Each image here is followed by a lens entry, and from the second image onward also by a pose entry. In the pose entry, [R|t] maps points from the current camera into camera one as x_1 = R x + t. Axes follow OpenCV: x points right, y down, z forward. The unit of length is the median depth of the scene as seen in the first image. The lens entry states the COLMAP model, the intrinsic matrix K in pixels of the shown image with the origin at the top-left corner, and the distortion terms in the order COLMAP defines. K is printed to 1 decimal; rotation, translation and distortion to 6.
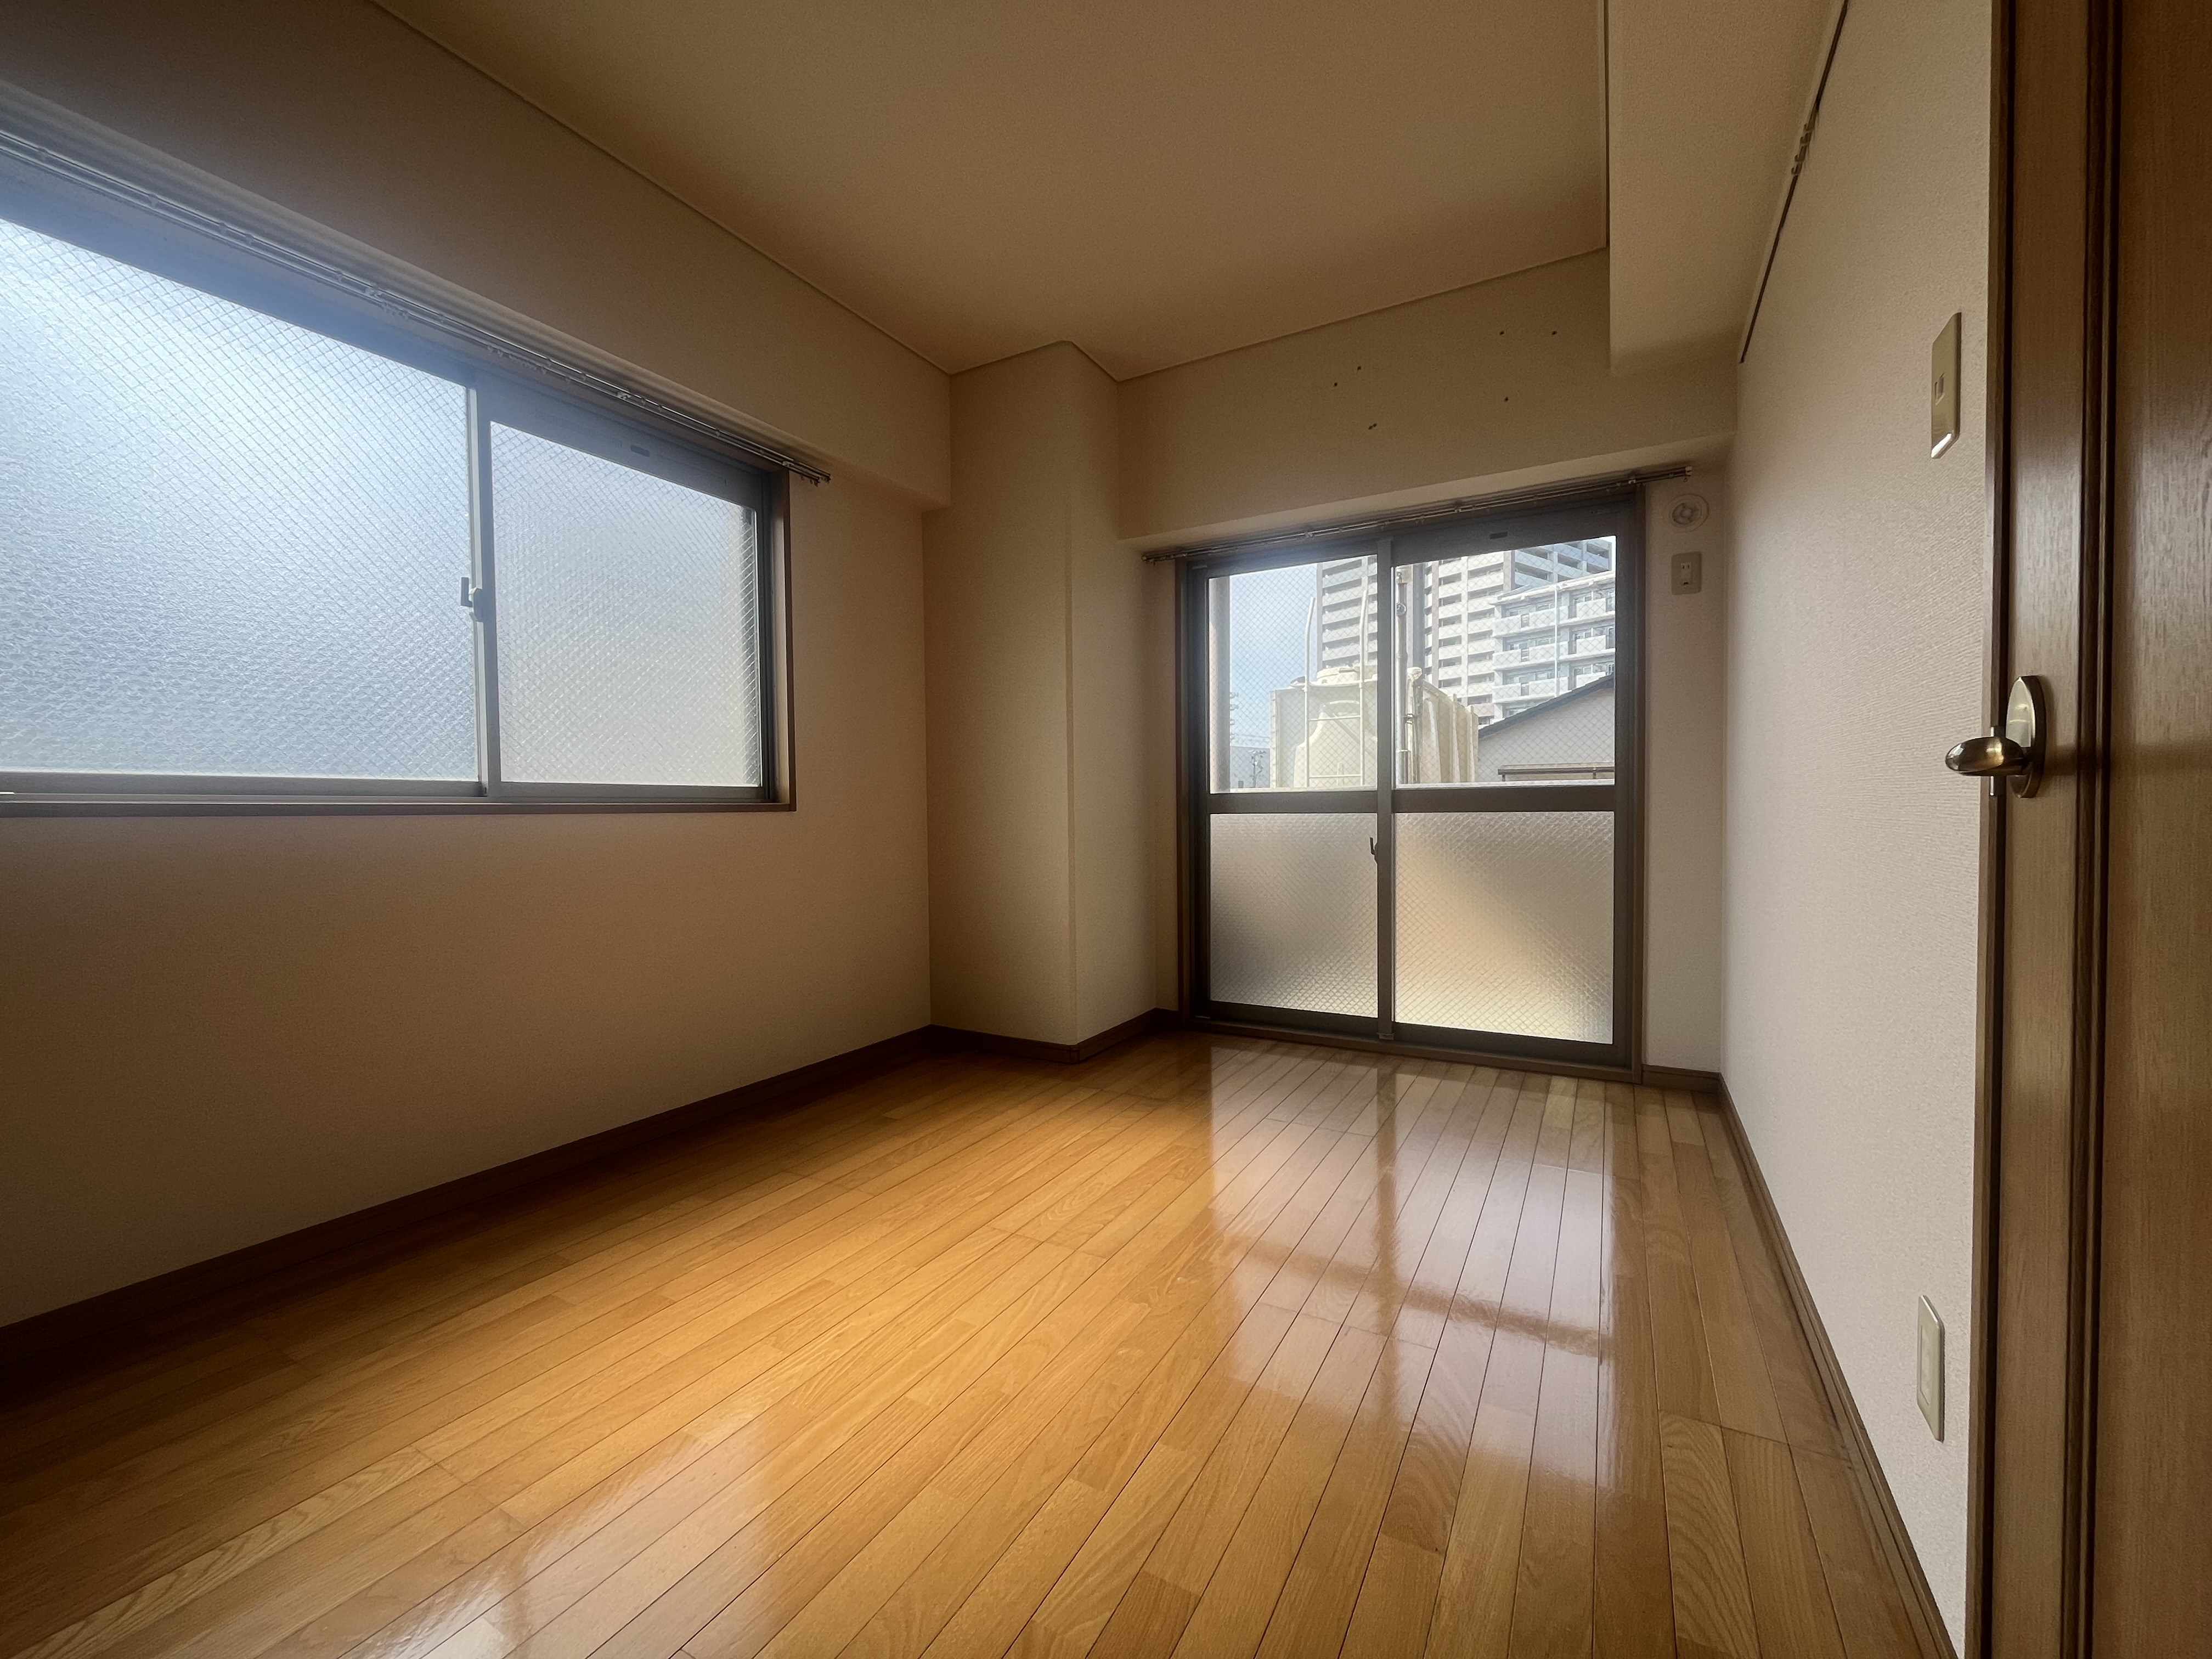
lens RADIAL K [[897.1, 0, 1106.3], [0, 897.1, 836.1], [0, 0, 1]] dist [-0.006940, -0.000524]
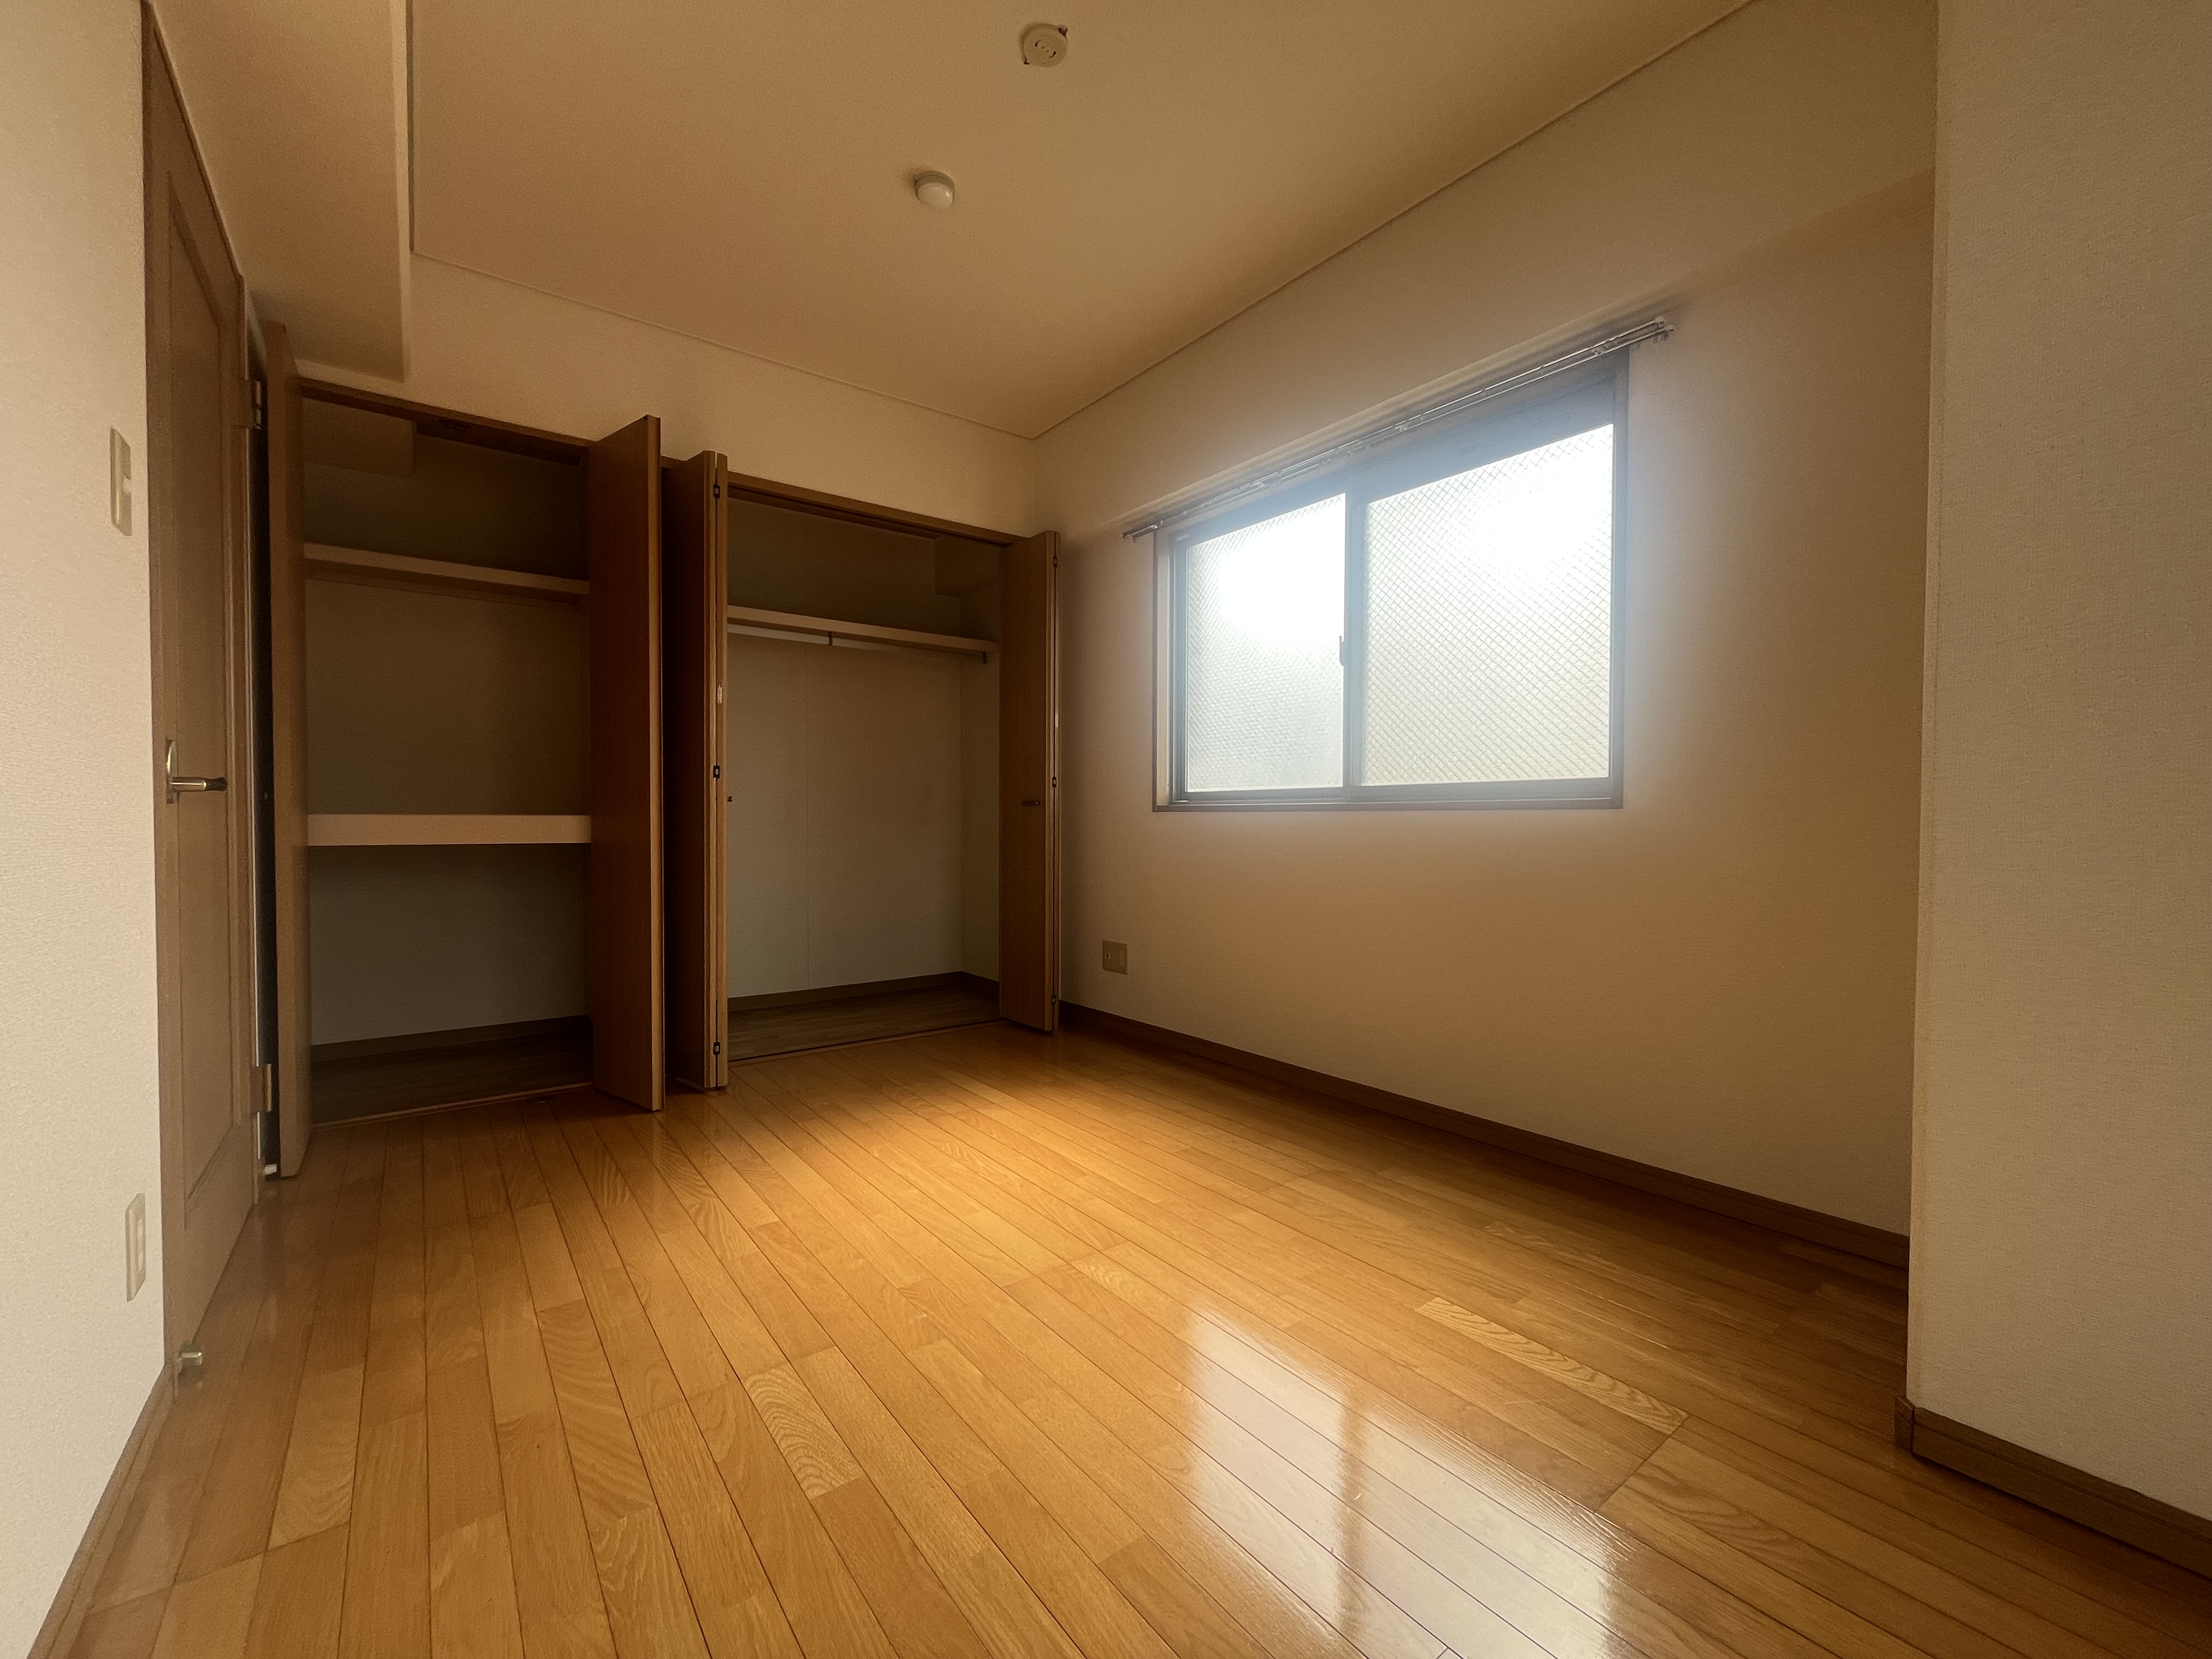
lens RADIAL K [[897.1, 0, 1106.7], [0, 897.1, 832.3], [0, 0, 1]] dist [-0.006940, -0.000524]
pose [[-0.392448, 0.023618, -0.919471, 0.795450], [-0.022779, 0.999114, 0.035387, -0.037501], [0.919492, 0.034832, -0.391562, 1.429548]]
